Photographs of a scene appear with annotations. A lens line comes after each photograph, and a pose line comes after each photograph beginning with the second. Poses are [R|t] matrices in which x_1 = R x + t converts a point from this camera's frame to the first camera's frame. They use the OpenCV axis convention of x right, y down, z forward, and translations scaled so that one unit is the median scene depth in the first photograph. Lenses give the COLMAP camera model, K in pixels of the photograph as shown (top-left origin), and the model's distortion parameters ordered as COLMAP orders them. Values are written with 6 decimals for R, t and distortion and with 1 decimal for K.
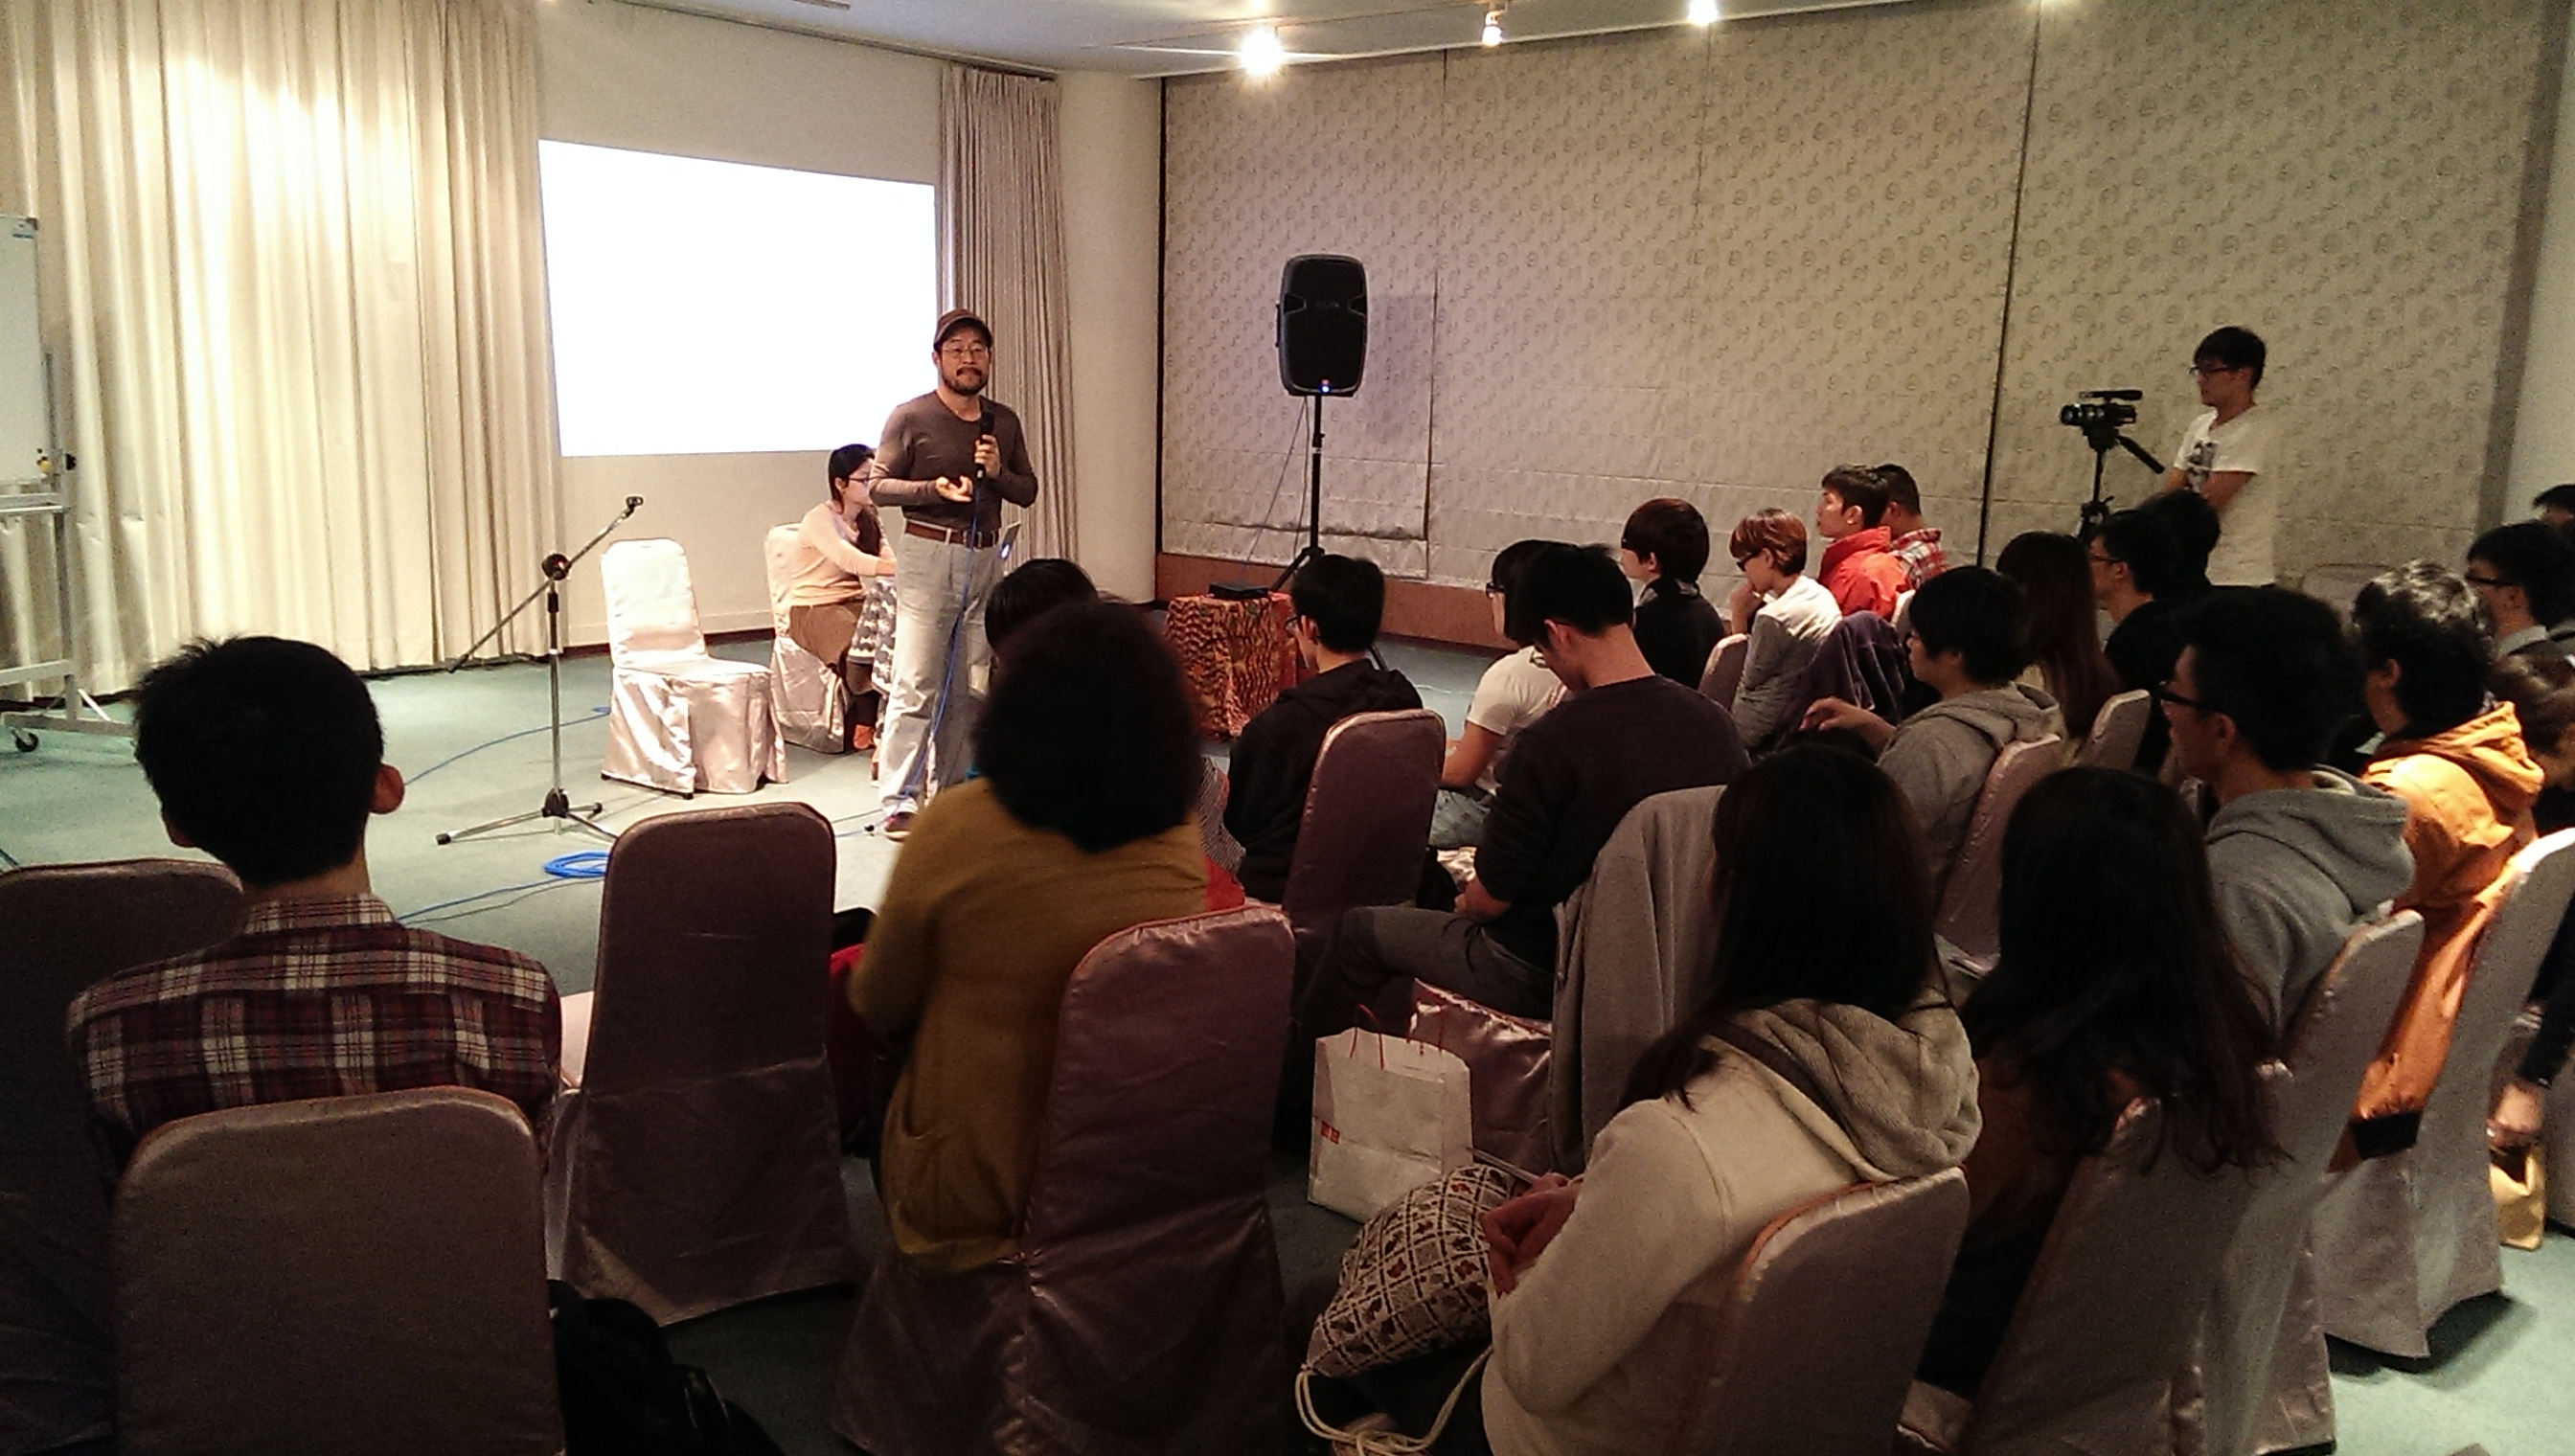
lens RADIAL K [[1917.6, 0, 1309.0], [0, 1917.6, 805.2], [0, 0, 1]] dist [-0.009680, -0.001734]
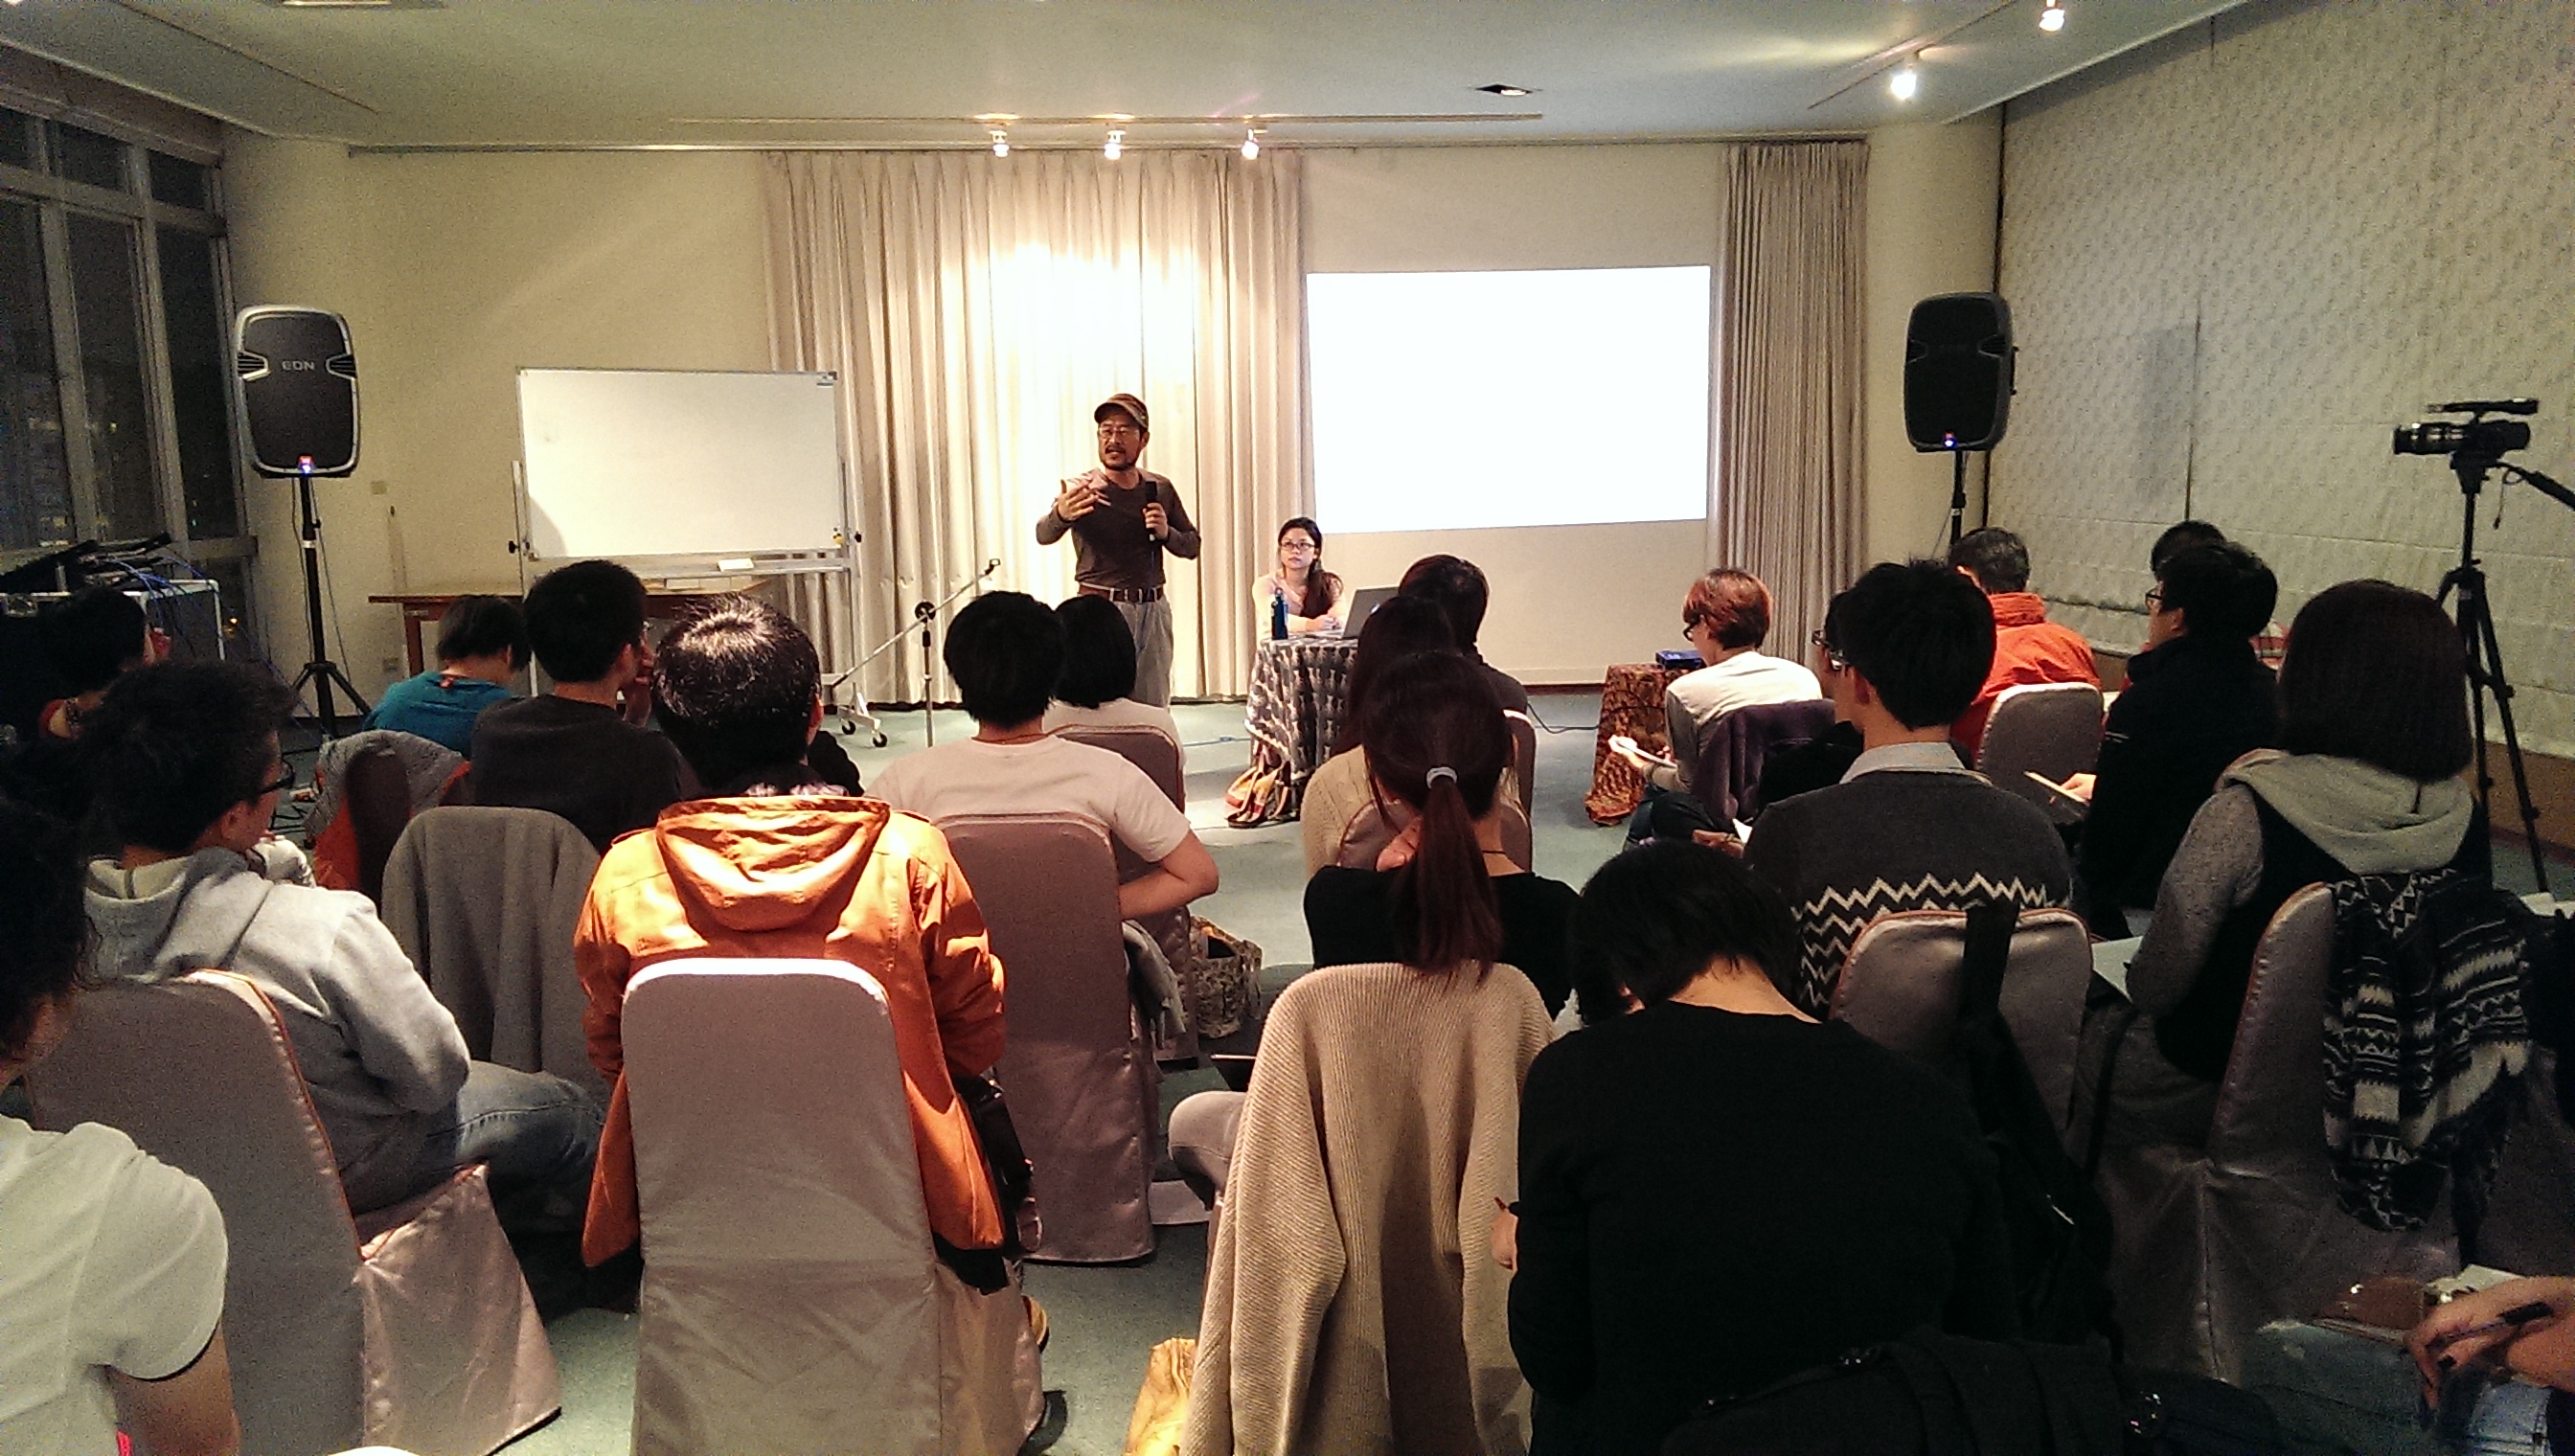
lens RADIAL K [[1828.3, 0, 1266.7], [0, 1828.3, 729.0], [0, 0, 1]] dist [0.086917, -0.105501]
pose [[0.684351, 0.066738, -0.726093, 0.391291], [-0.120092, 0.992520, -0.021962, -0.026409], [0.719196, 0.102227, 0.687246, 0.176528]]
